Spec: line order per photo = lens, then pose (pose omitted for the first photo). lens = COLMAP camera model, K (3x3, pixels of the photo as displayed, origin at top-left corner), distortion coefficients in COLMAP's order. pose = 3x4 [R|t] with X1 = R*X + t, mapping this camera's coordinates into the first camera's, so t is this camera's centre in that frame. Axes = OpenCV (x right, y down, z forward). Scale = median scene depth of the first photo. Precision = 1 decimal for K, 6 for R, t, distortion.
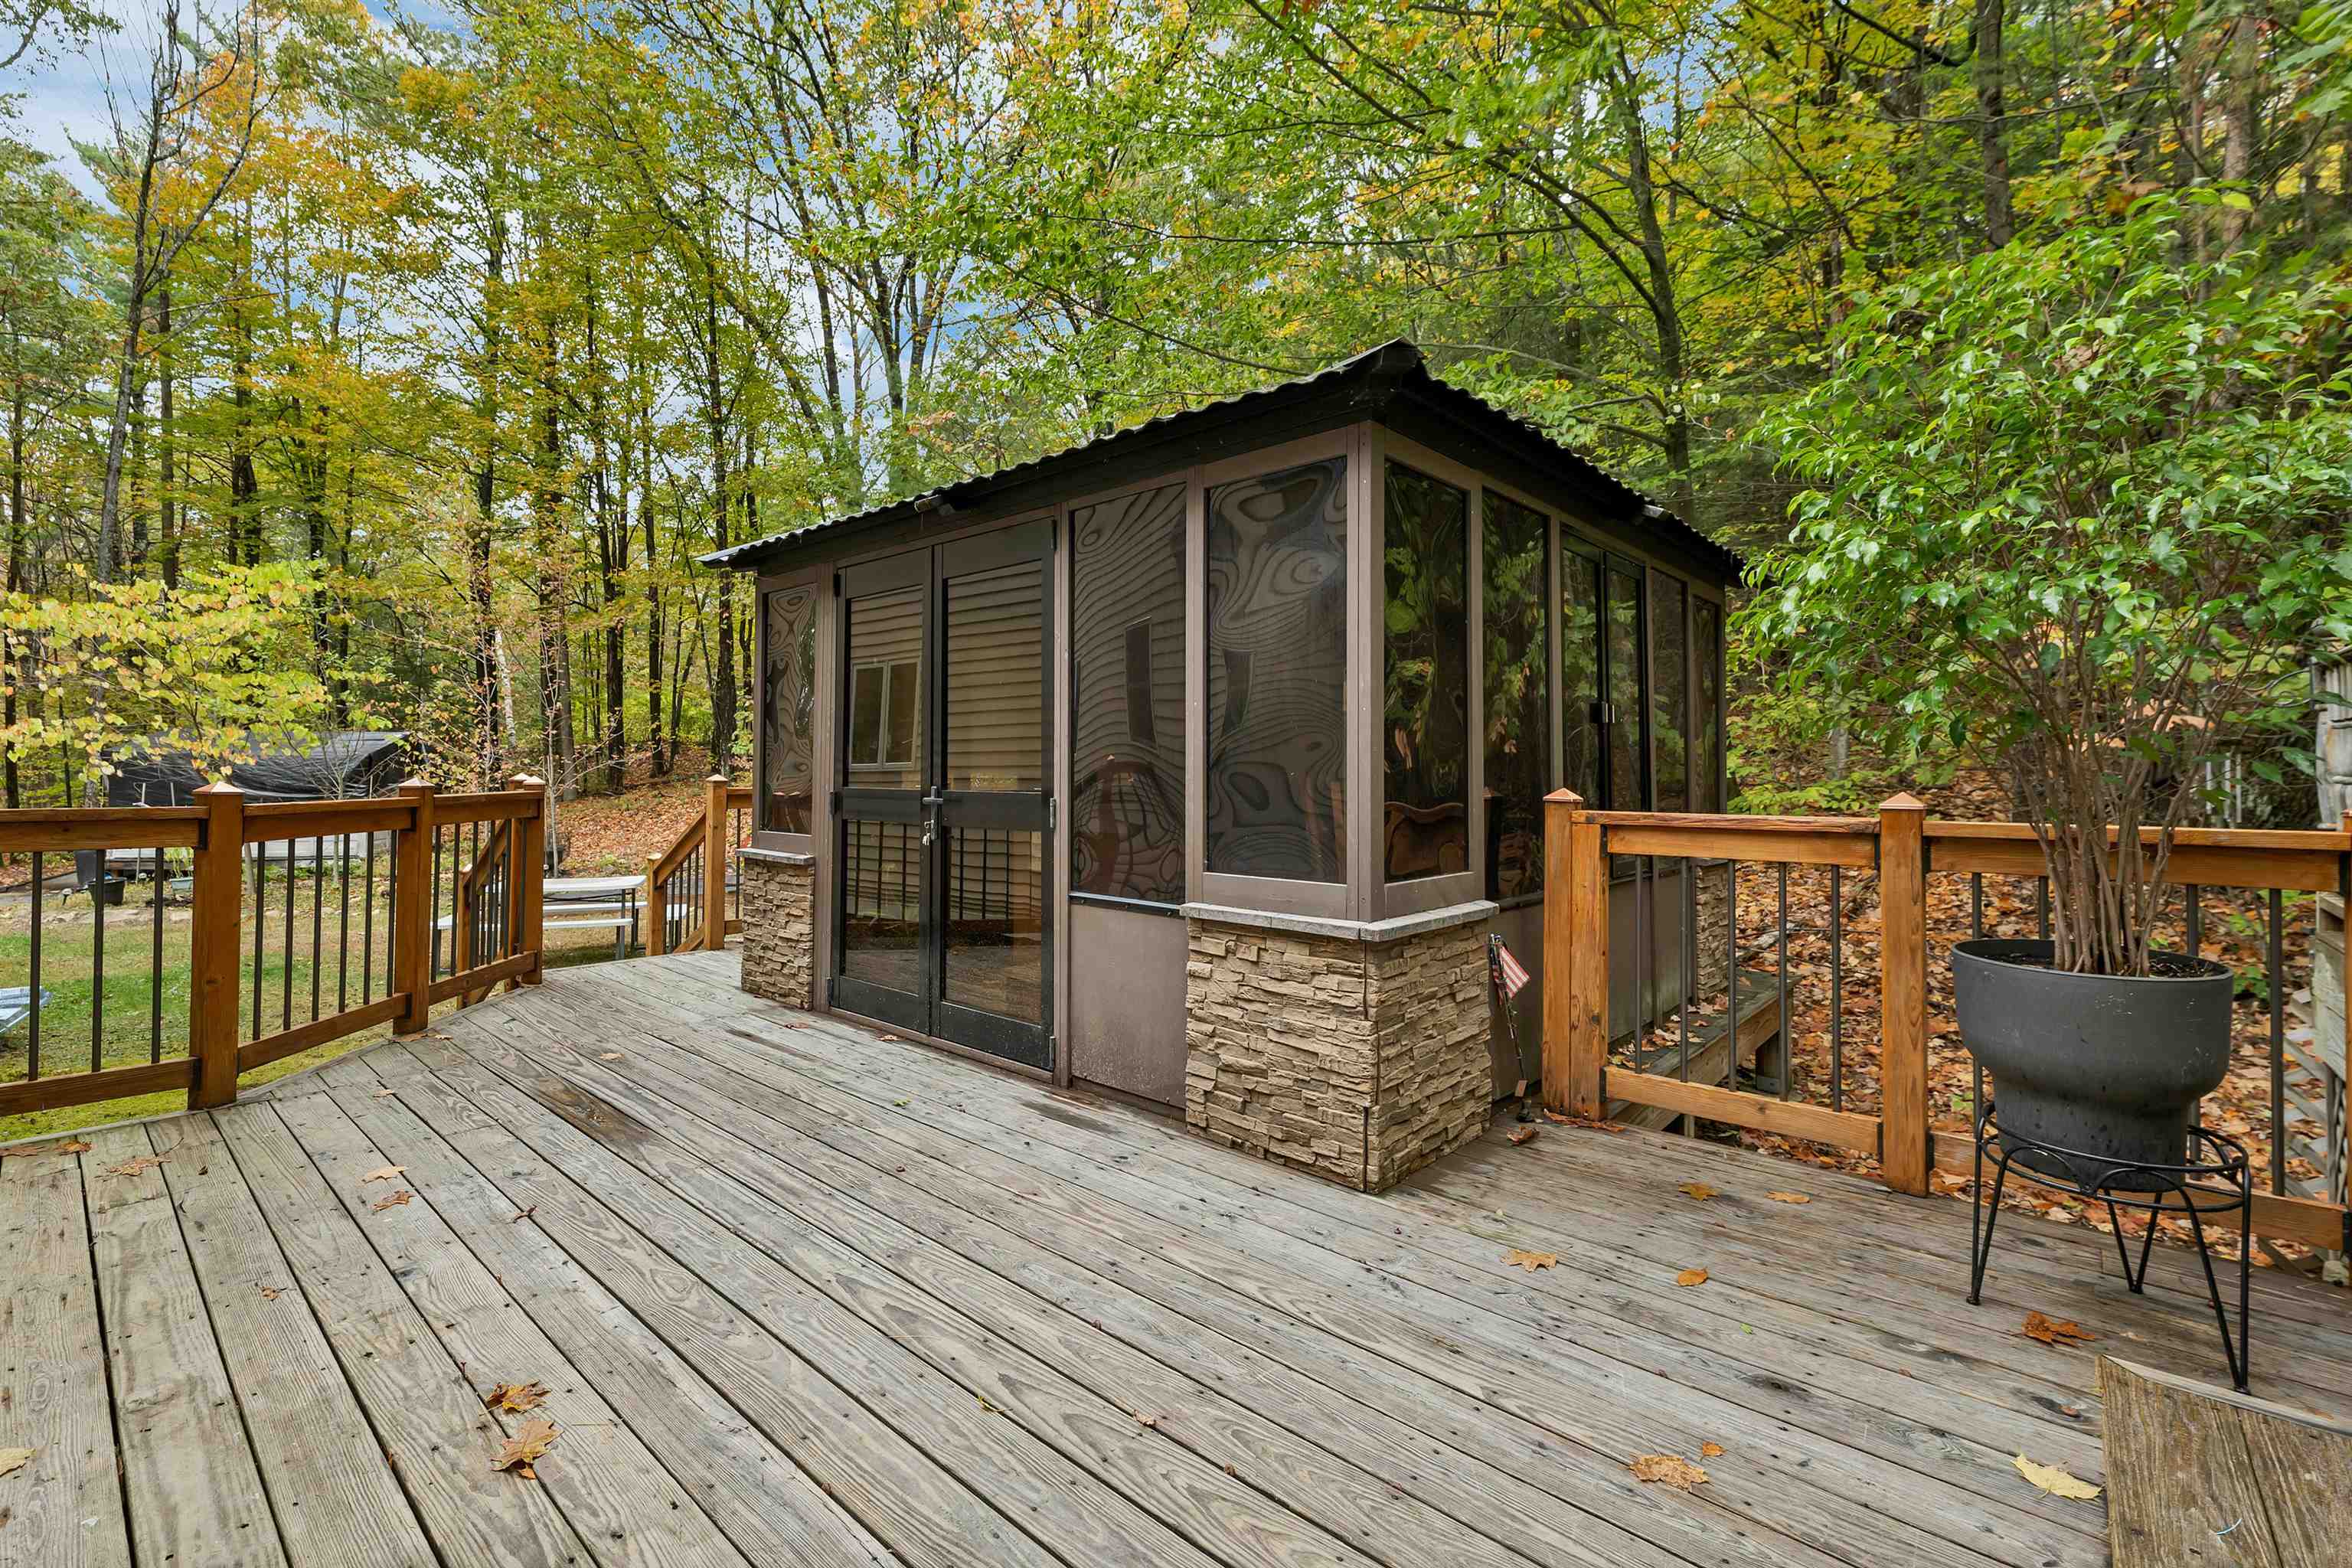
lens RADIAL K [[1017.3, 0, 1164.5], [0, 1017.3, 771.9], [0, 0, 1]] dist [0.000063, 0.000112]
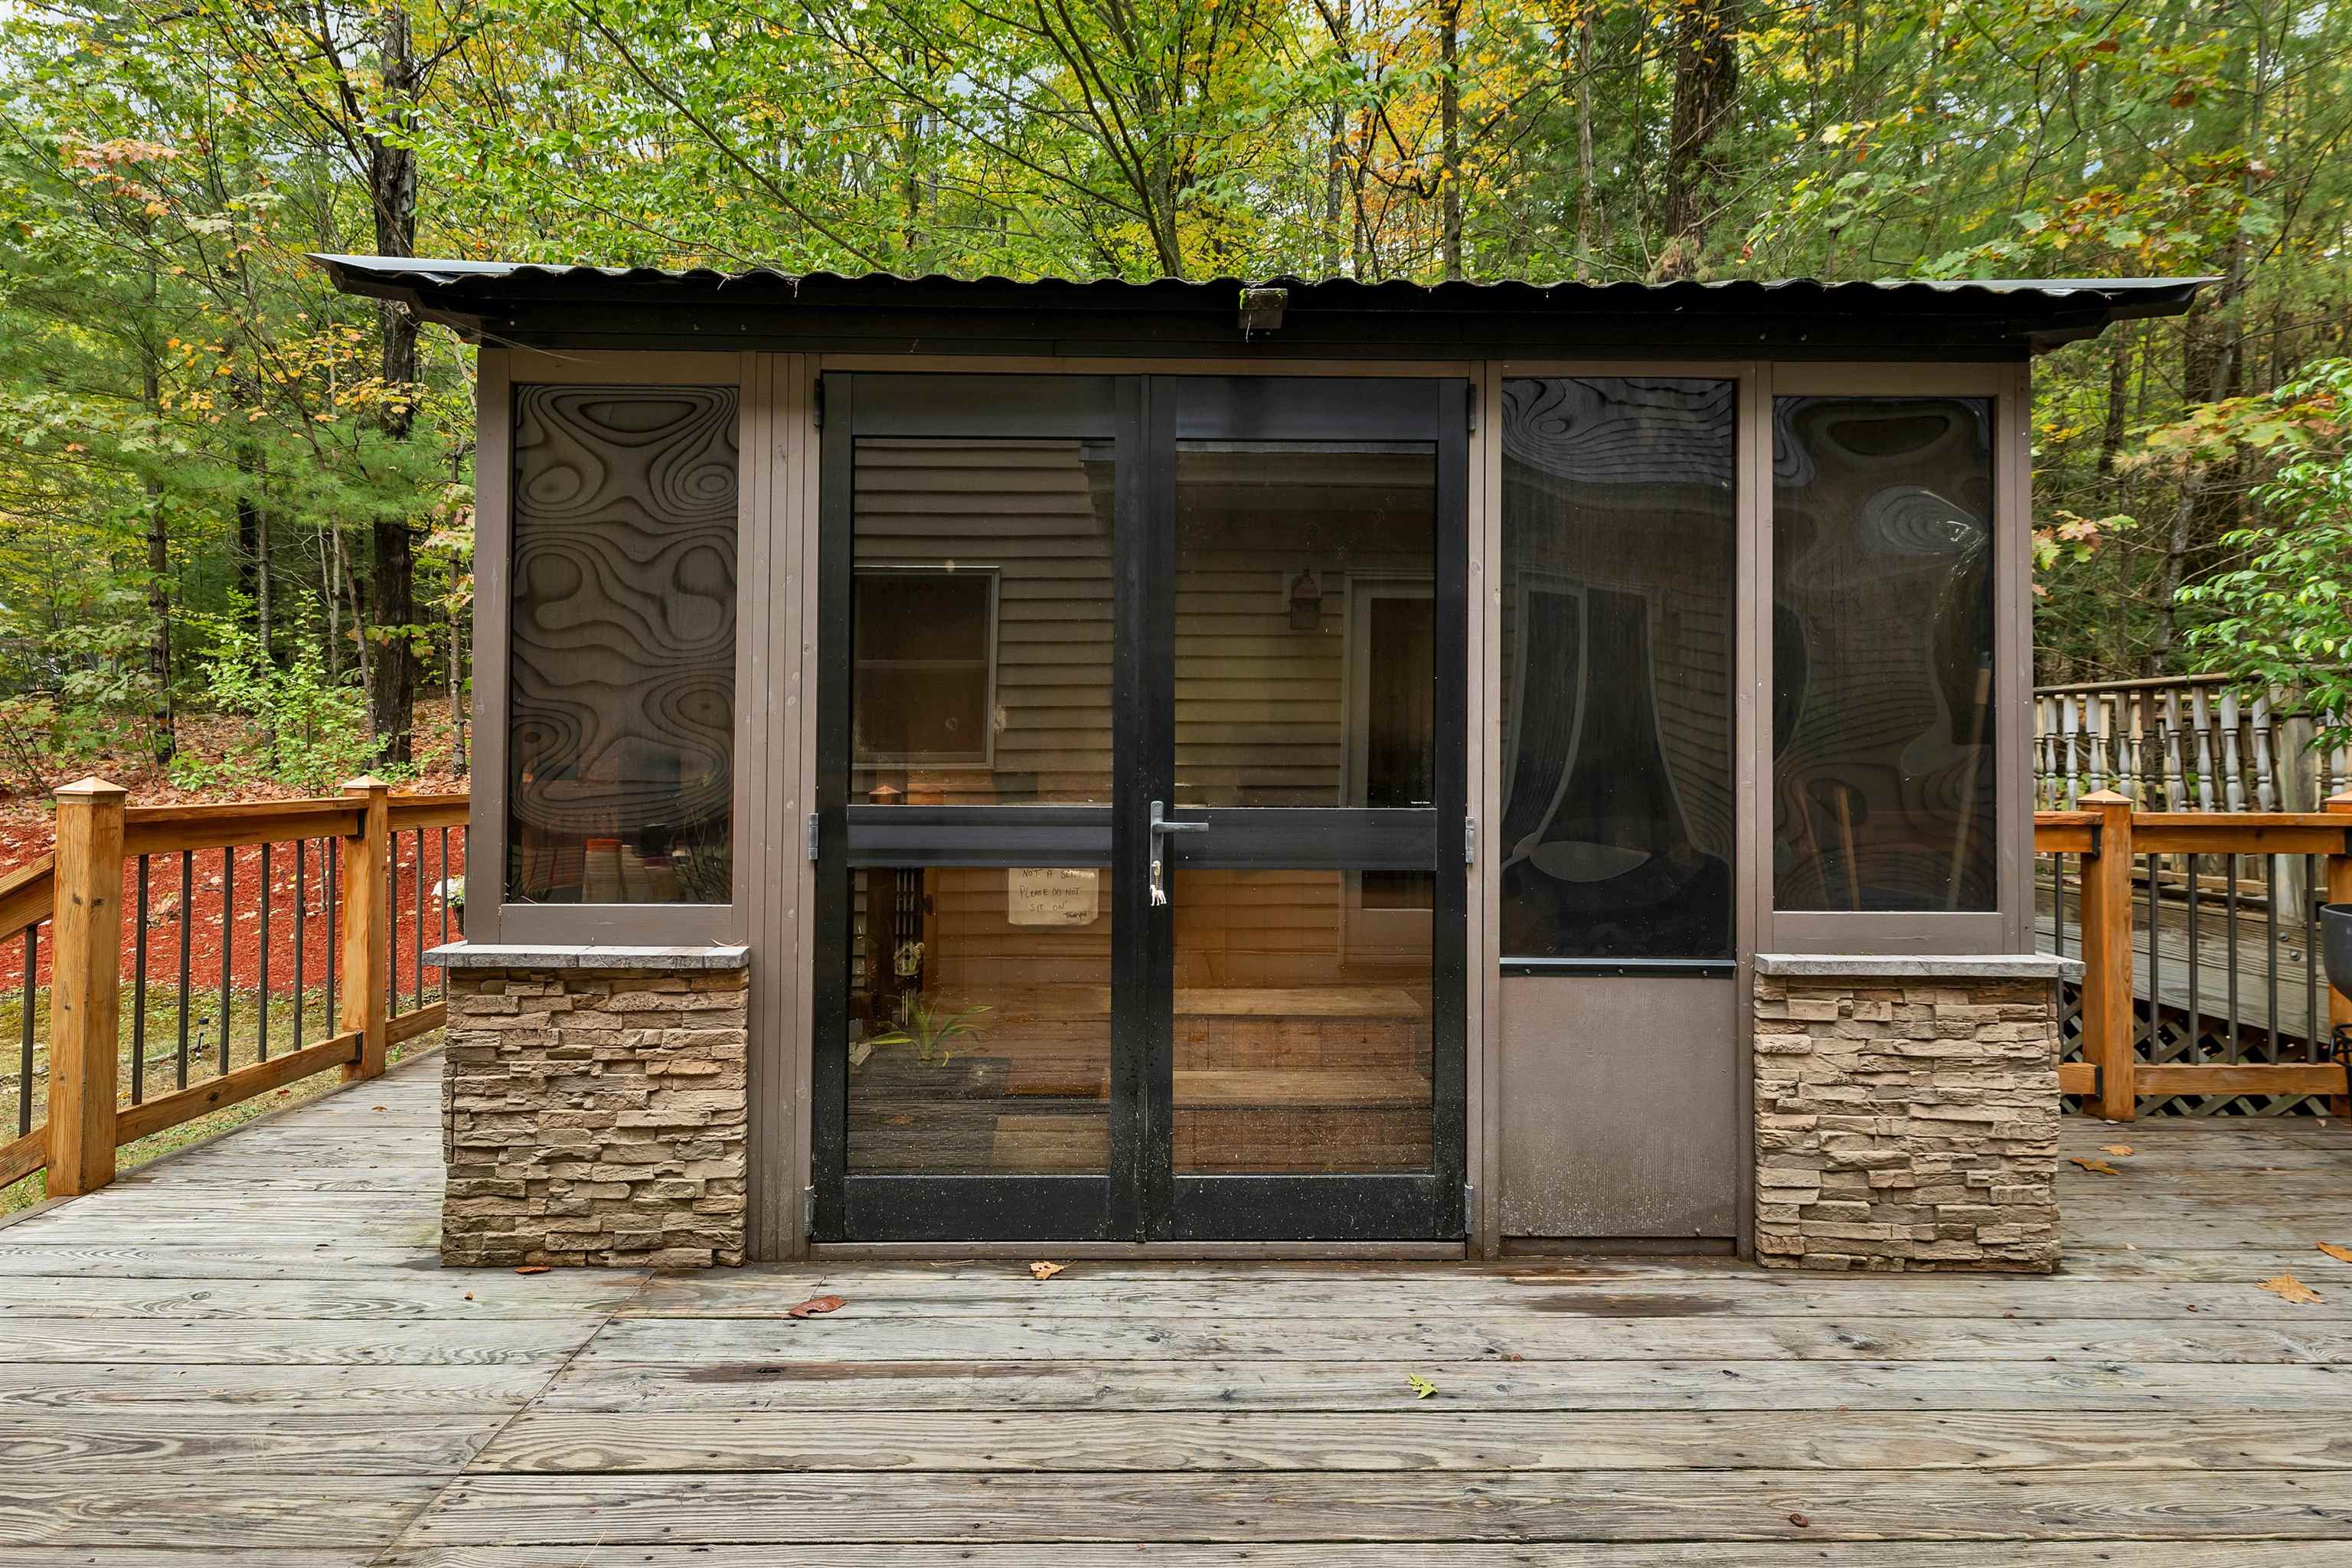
lens RADIAL K [[1017.3, 0, 1176.7], [0, 1017.3, 766.3], [0, 0, 1]] dist [0.000063, 0.000112]
pose [[0.738402, -0.004039, 0.674349, -0.798844], [-0.000614, 0.999978, 0.006662, -0.012438], [-0.674361, -0.005333, 0.738383, 0.761221]]
